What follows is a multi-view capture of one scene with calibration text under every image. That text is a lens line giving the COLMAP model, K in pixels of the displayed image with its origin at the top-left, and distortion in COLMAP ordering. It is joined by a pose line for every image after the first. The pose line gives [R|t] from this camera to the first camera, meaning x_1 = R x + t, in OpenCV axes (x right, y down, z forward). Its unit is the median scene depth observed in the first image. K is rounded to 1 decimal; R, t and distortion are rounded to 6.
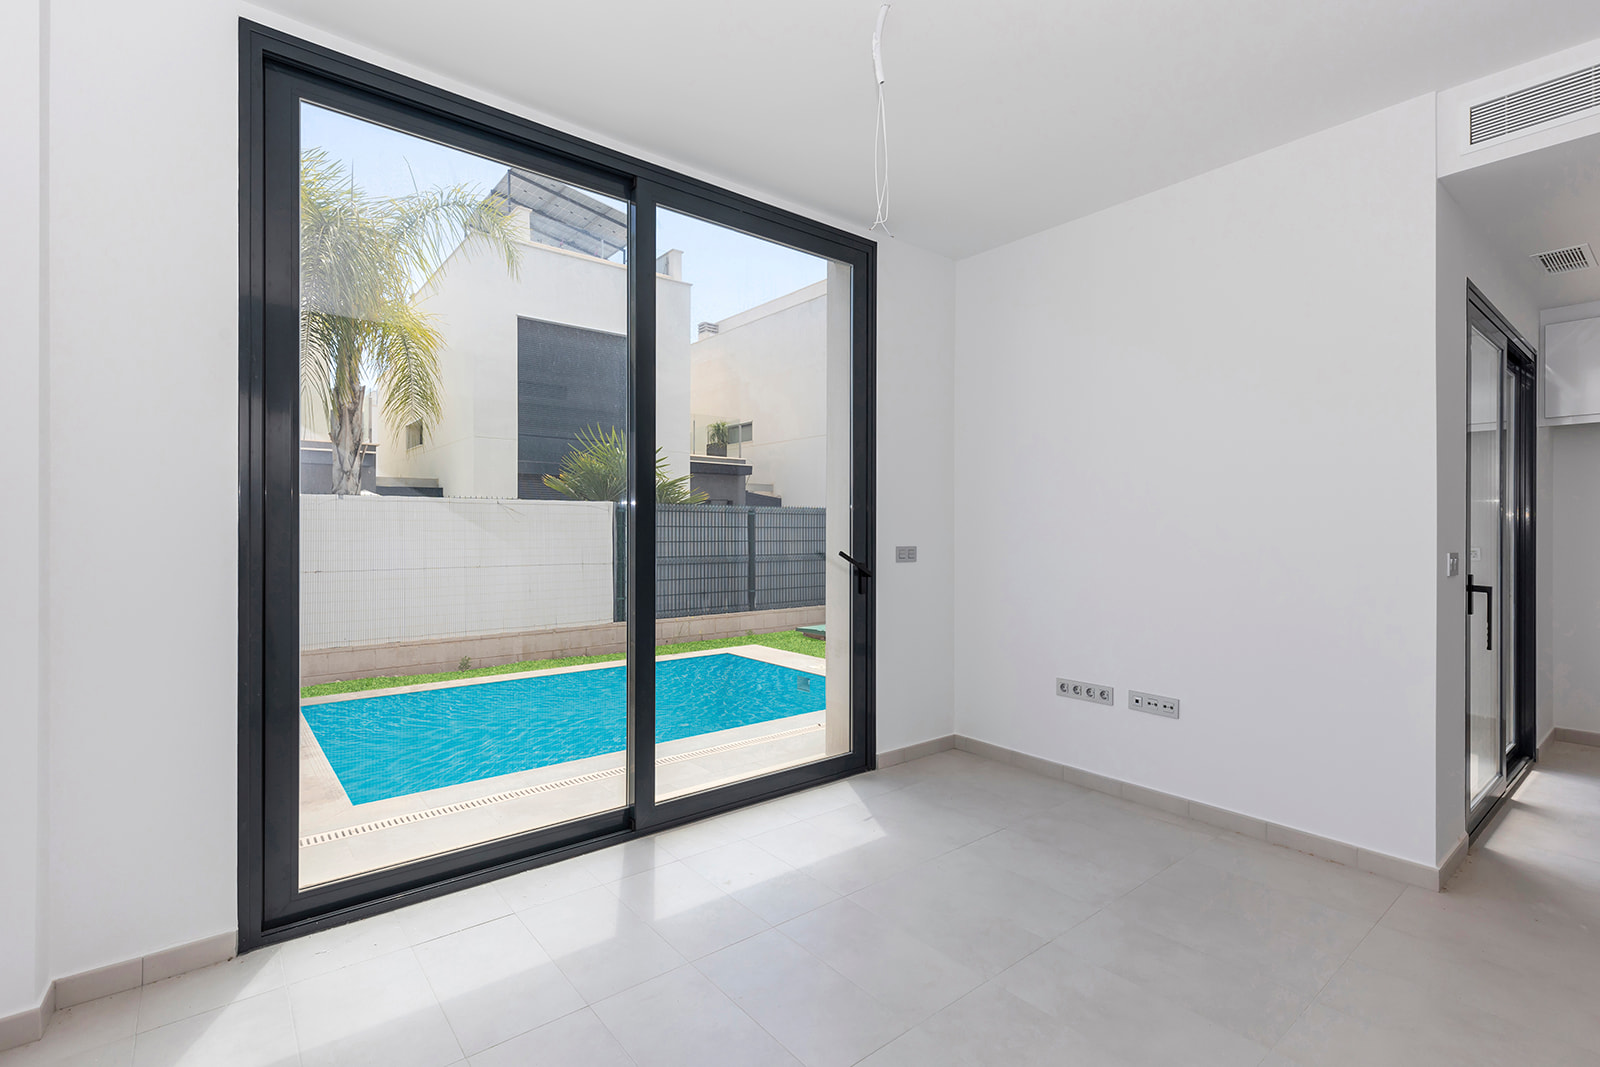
lens RADIAL K [[725.6, 0, 809.9], [0, 725.6, 521.7], [0, 0, 1]] dist [0.007849, -0.000585]
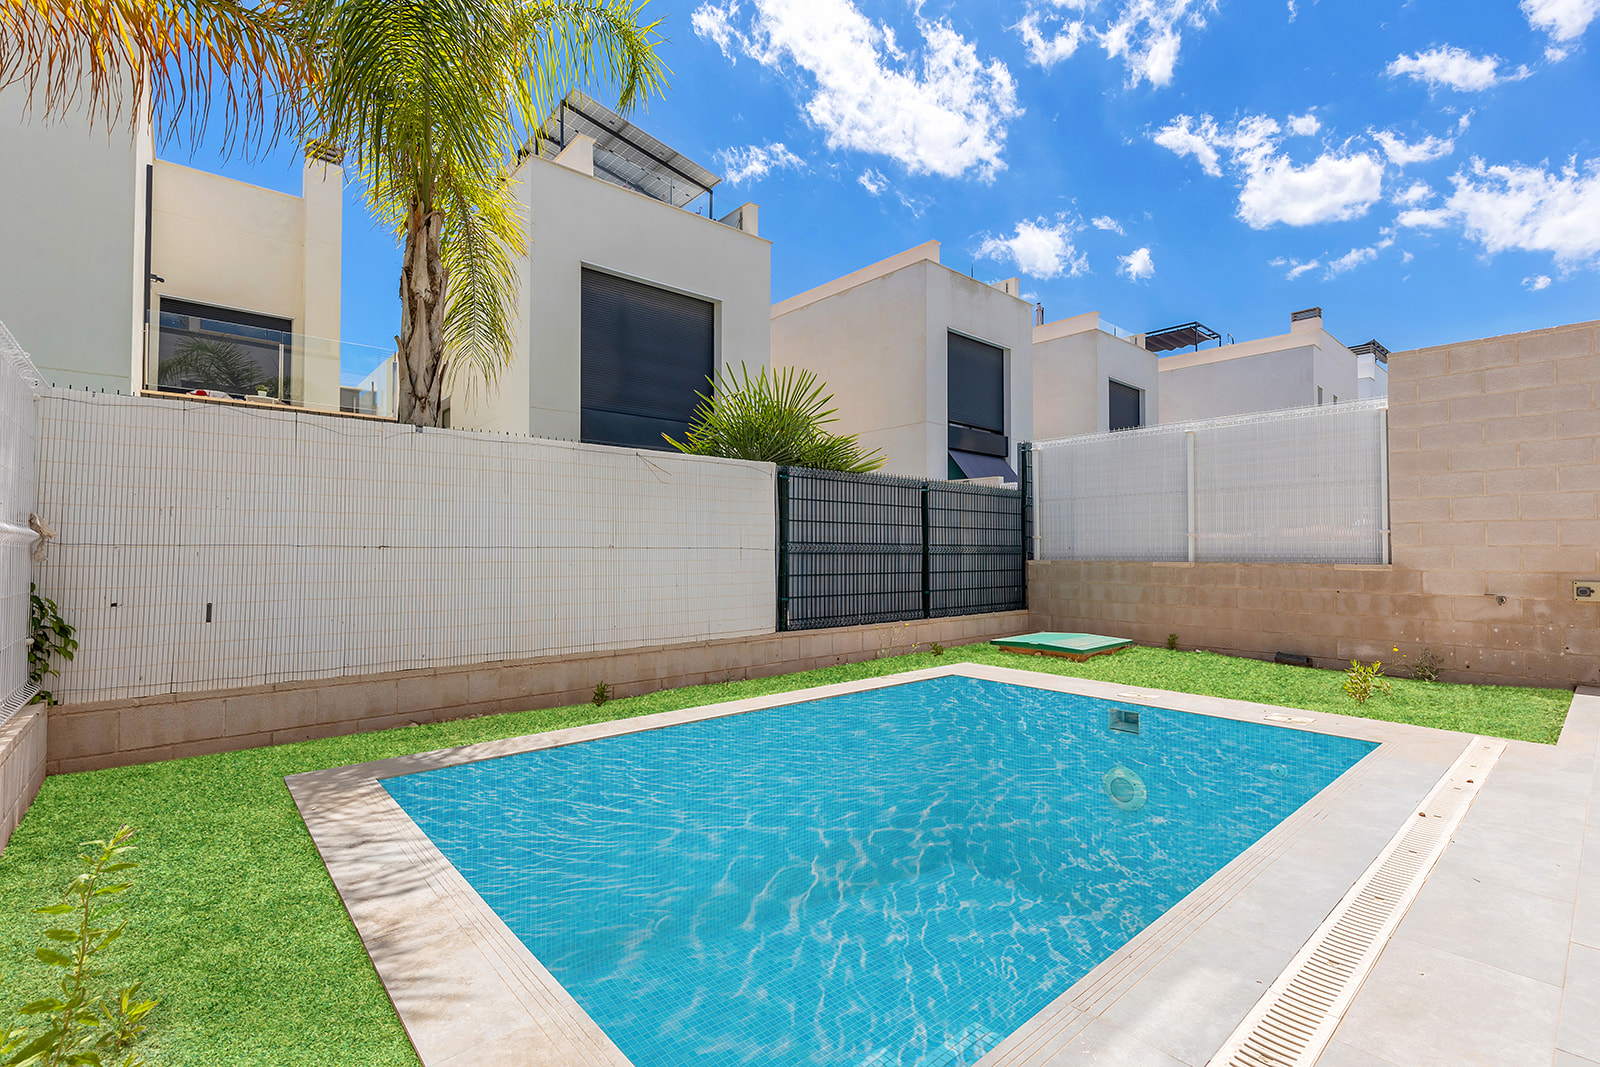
lens RADIAL K [[725.6, 0, 805.8], [0, 725.6, 530.7], [0, 0, 1]] dist [0.007849, -0.000585]
pose [[0.998561, 0.014750, 0.051554, -0.324776], [-0.014675, 0.999891, -0.001834, 0.046397], [-0.051575, 0.001075, 0.998669, 0.333922]]
